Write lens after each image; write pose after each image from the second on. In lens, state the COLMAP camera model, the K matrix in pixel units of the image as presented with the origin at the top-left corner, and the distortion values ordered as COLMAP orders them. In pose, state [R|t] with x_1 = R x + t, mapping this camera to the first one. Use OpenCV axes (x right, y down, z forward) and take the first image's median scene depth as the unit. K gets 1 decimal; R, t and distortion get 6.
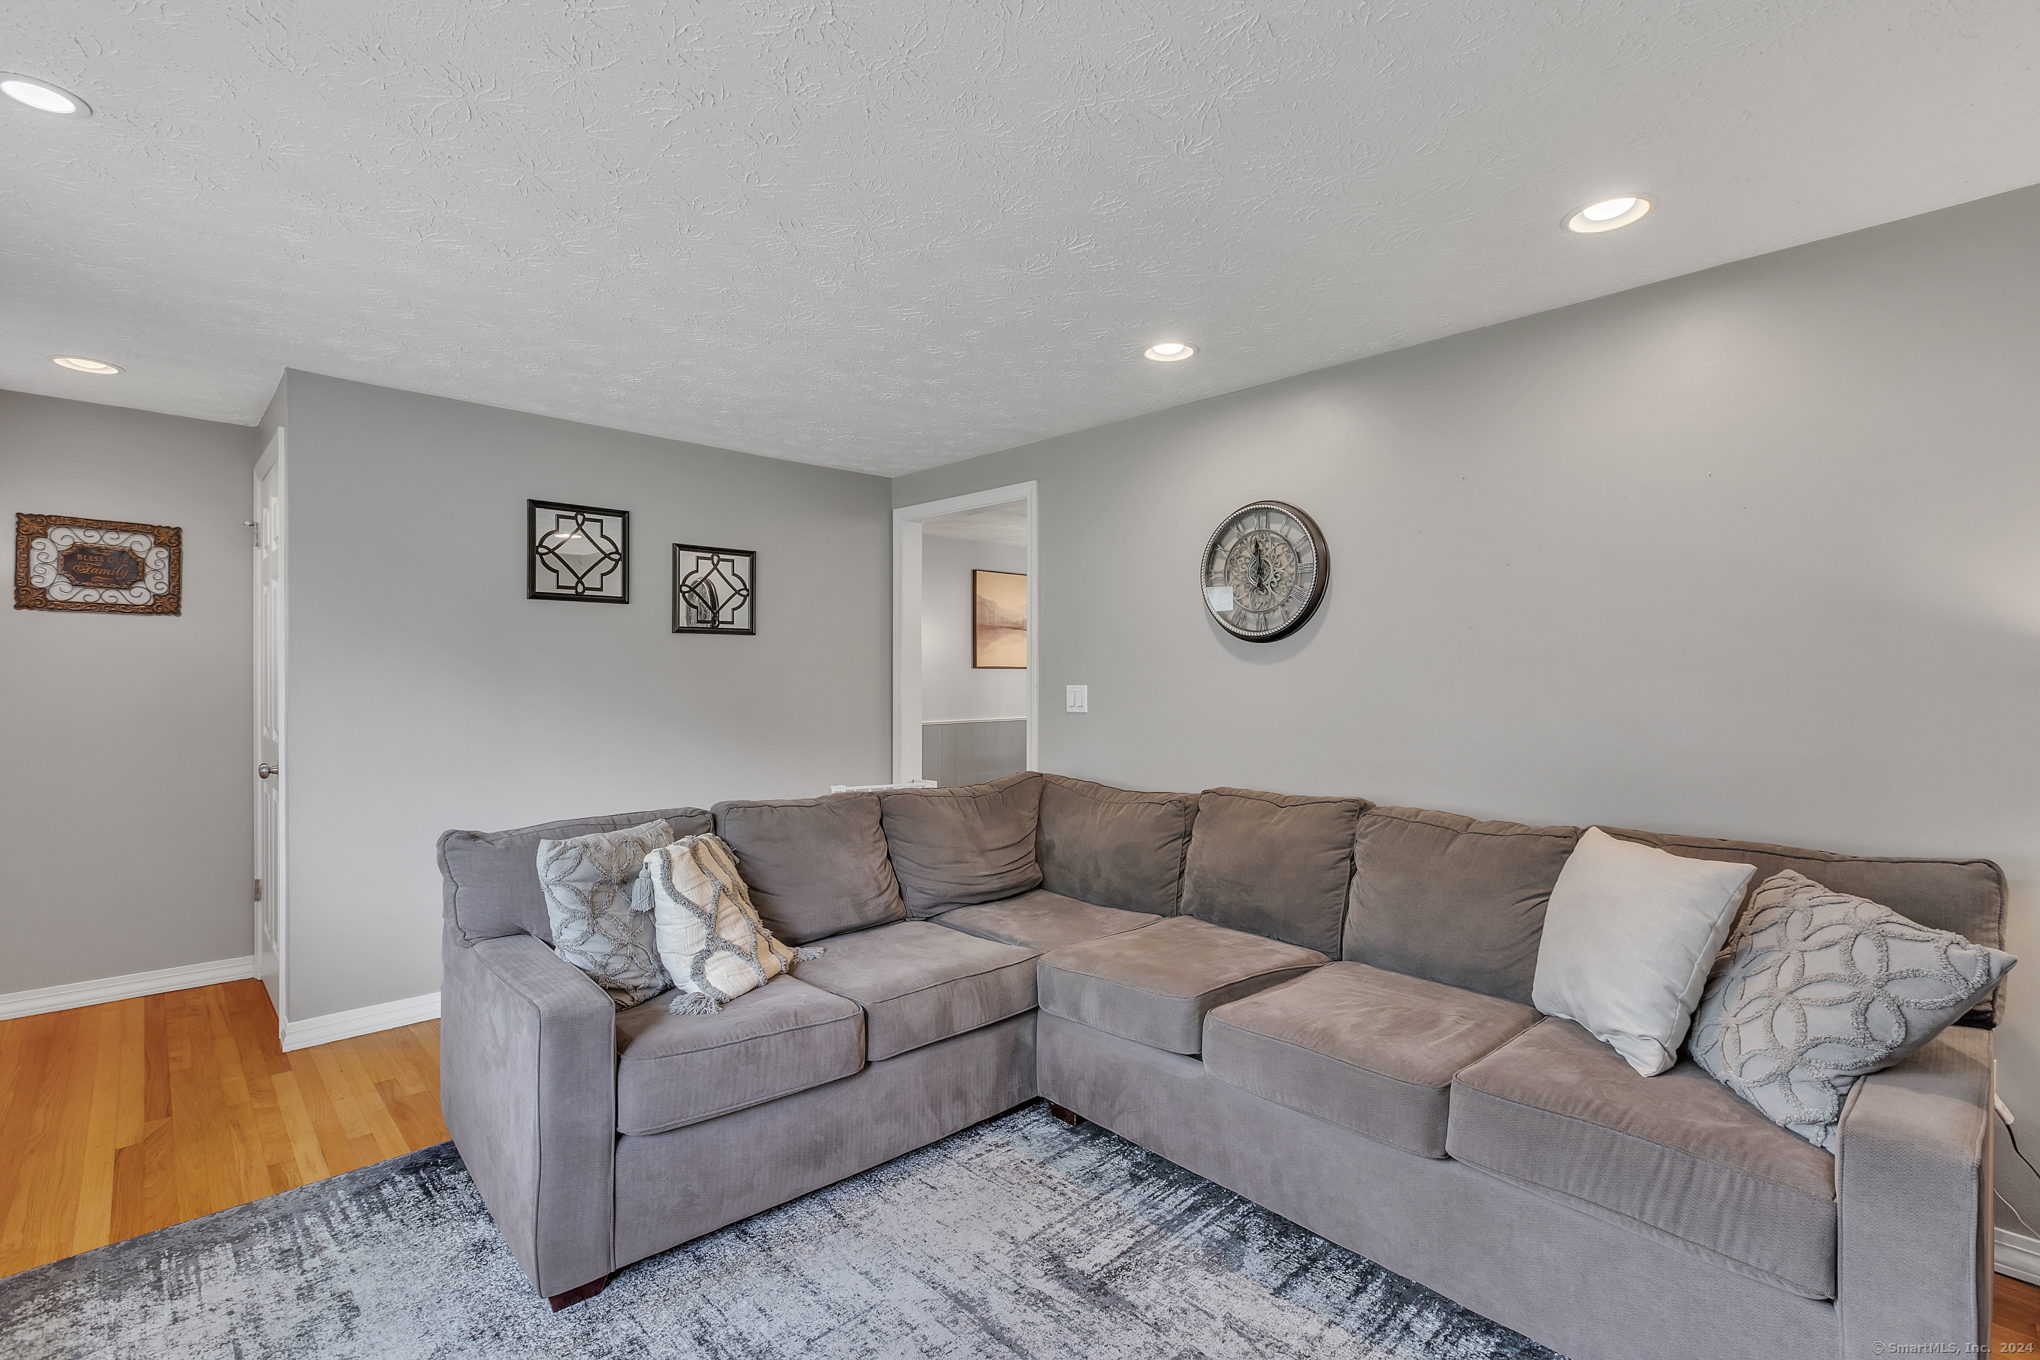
lens RADIAL K [[926.7, 0, 1017.4], [0, 926.7, 672.1], [0, 0, 1]] dist [-0.000503, 0.000997]
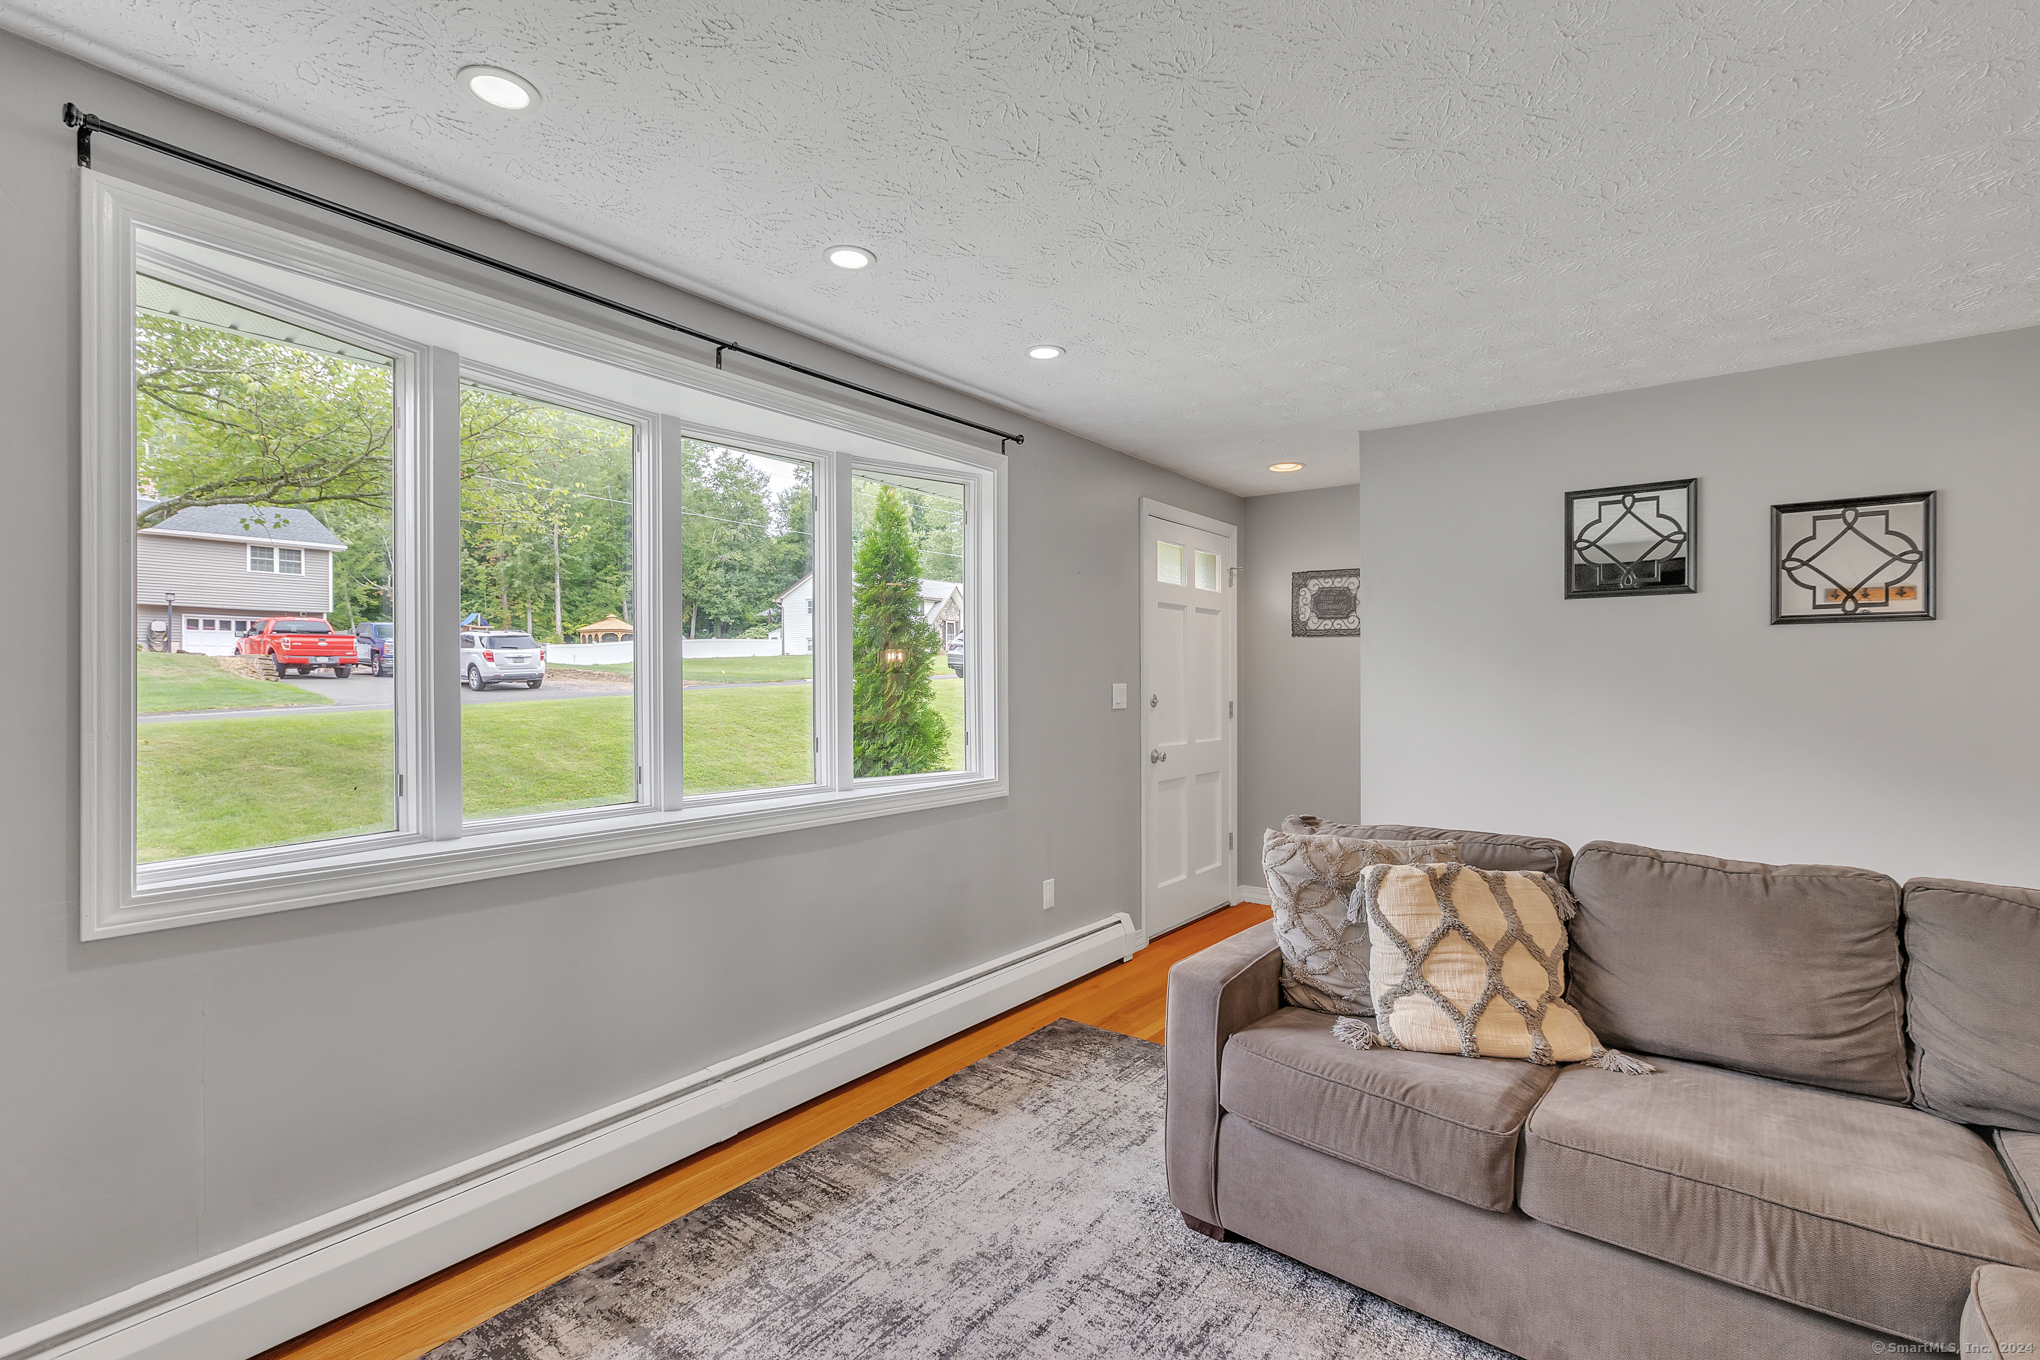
lens RADIAL K [[926.7, 0, 1012.9], [0, 926.7, 680.2], [0, 0, 1]] dist [-0.000503, 0.000997]
pose [[0.141250, -0.000776, -0.989974, 0.430943], [0.002535, 0.999997, -0.000422, 0.002065], [0.989971, -0.002450, 0.141252, 0.428425]]
